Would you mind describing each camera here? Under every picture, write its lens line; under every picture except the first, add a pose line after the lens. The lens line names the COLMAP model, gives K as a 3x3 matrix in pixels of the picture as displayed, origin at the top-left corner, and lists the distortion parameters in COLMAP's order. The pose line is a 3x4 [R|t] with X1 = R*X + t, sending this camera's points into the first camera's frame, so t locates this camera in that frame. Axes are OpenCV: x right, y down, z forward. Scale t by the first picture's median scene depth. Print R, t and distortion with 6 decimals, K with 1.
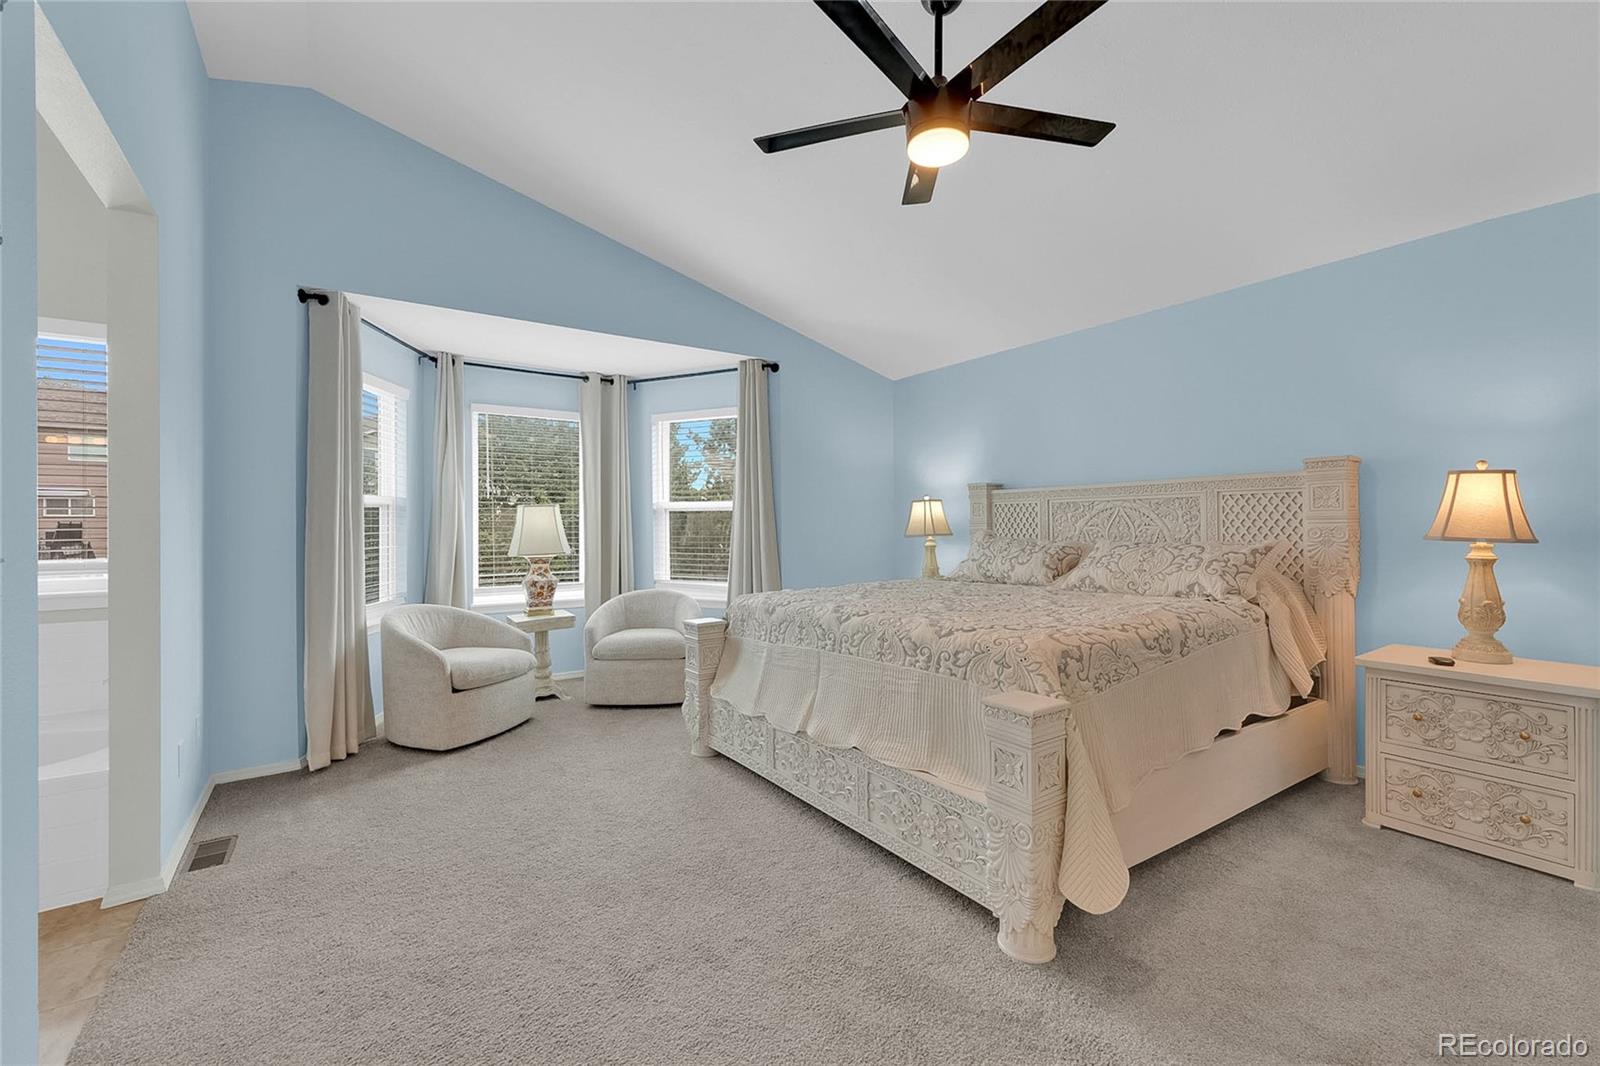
lens RADIAL K [[677.0, 0, 799.5], [0, 677.0, 526.1], [0, 0, 1]] dist [0.001812, -0.000390]
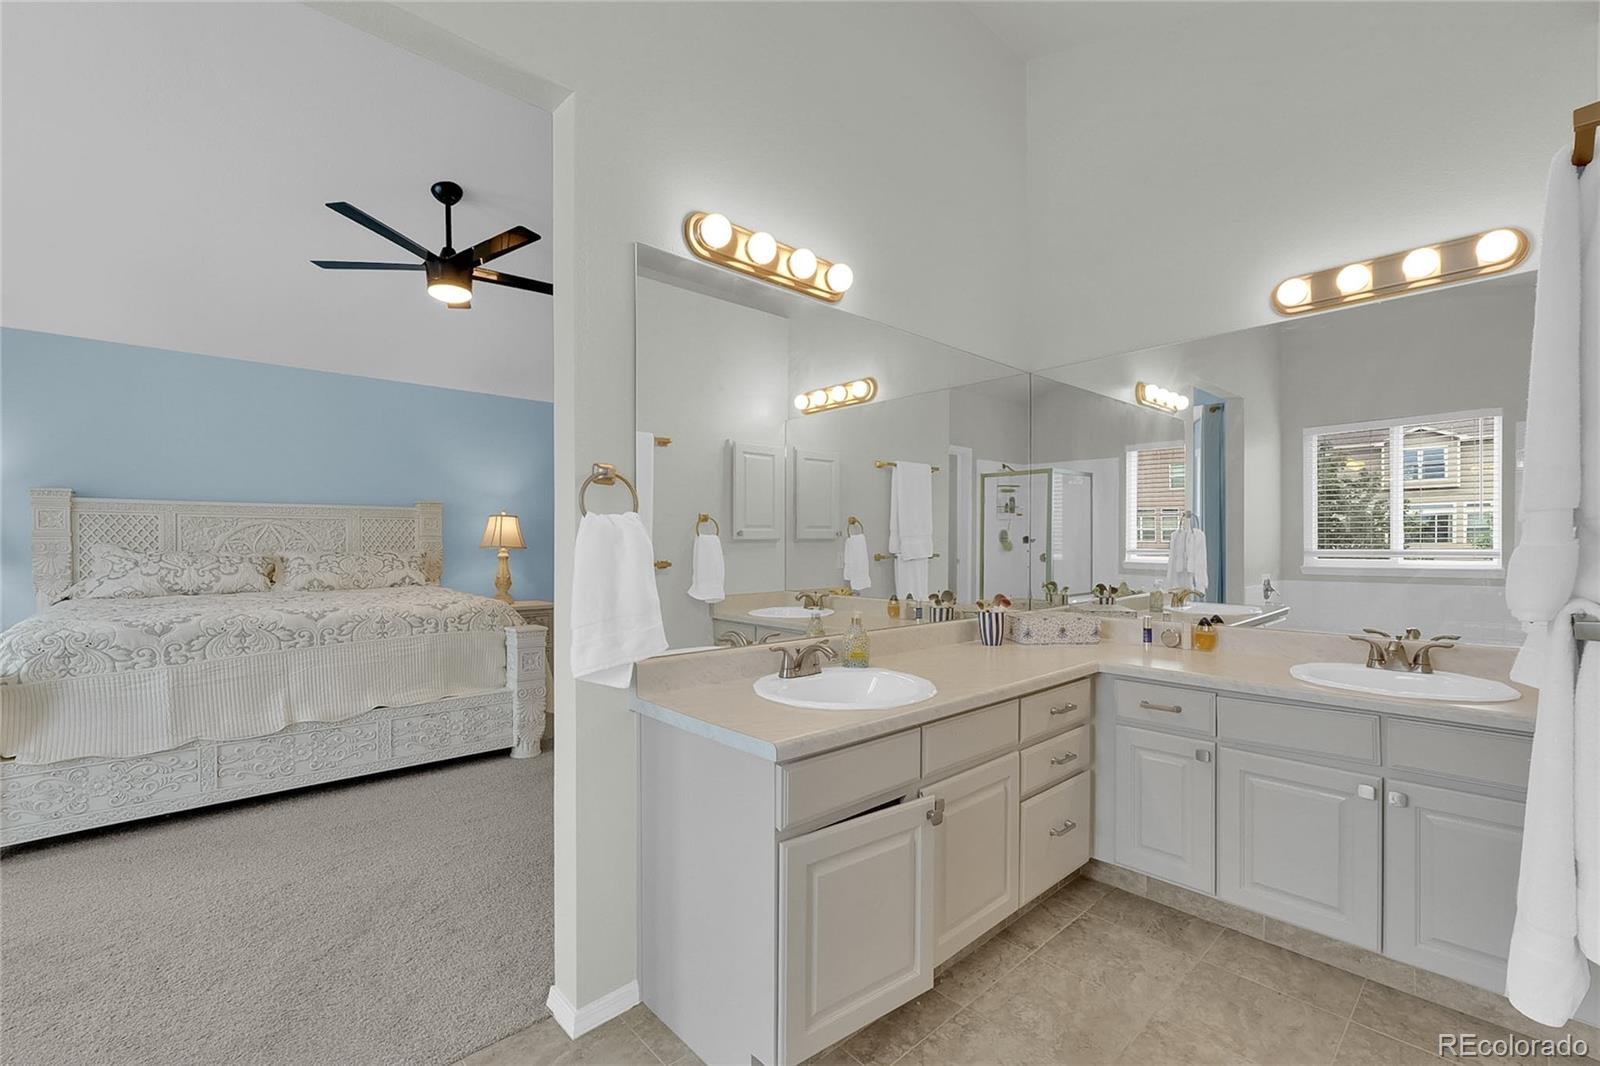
lens RADIAL K [[677.0, 0, 802.6], [0, 677.0, 541.9], [0, 0, 1]] dist [0.001812, -0.000390]
pose [[-0.150123, 0.010426, 0.988612, -0.899006], [0.002354, 0.999945, -0.010188, 0.018308], [-0.988665, 0.000798, -0.150139, 0.267979]]
